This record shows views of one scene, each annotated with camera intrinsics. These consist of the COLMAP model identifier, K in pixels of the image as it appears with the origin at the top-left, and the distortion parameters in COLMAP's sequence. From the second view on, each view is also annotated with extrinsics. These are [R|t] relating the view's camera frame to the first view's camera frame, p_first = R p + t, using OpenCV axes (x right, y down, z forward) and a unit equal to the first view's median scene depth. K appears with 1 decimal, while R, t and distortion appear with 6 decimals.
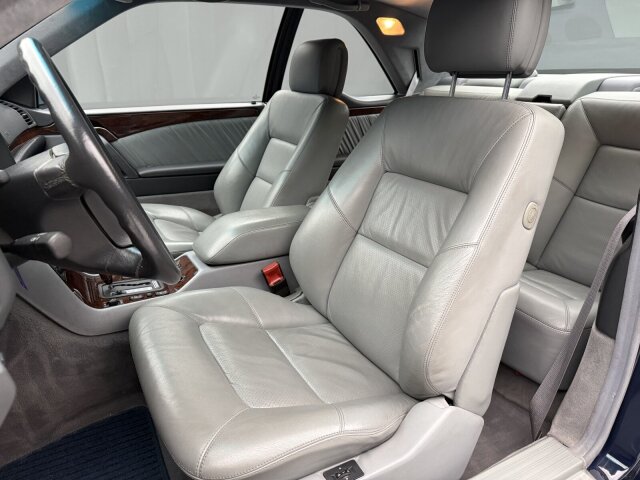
lens RADIAL K [[449.2, 0, 320.6], [0, 449.2, 242.4], [0, 0, 1]] dist [0.042261, -0.072741]
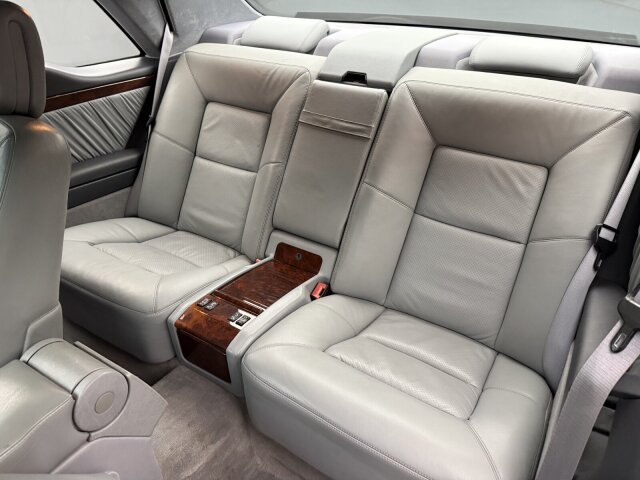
lens RADIAL K [[449.2, 0, 321.9], [0, 449.2, 241.7], [0, 0, 1]] dist [0.042261, -0.072741]
pose [[0.873032, -0.232283, 0.428788, 0.068606], [0.152720, 0.965271, 0.211961, -0.242898], [-0.463132, -0.119565, 0.878187, 0.369640]]
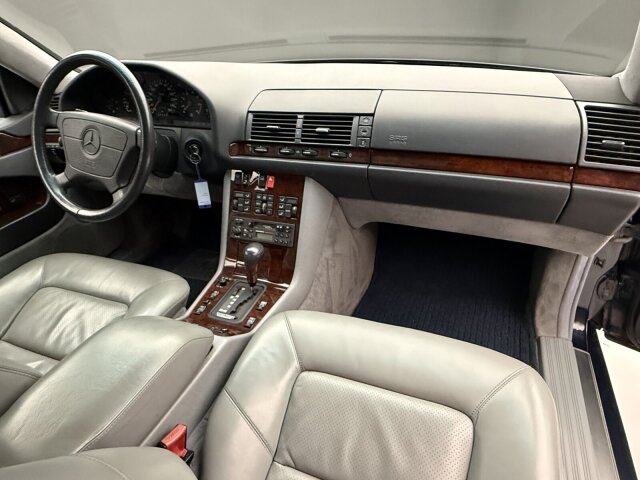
lens RADIAL K [[392.7, 0, 315.6], [0, 392.7, 237.1], [0, 0, 1]] dist [-0.006139, 0.000338]
pose [[-0.771628, 0.341453, -0.536656, -0.107259], [-0.179251, 0.692776, 0.698520, -0.453380], [0.610294, 0.635194, -0.473359, 1.052627]]
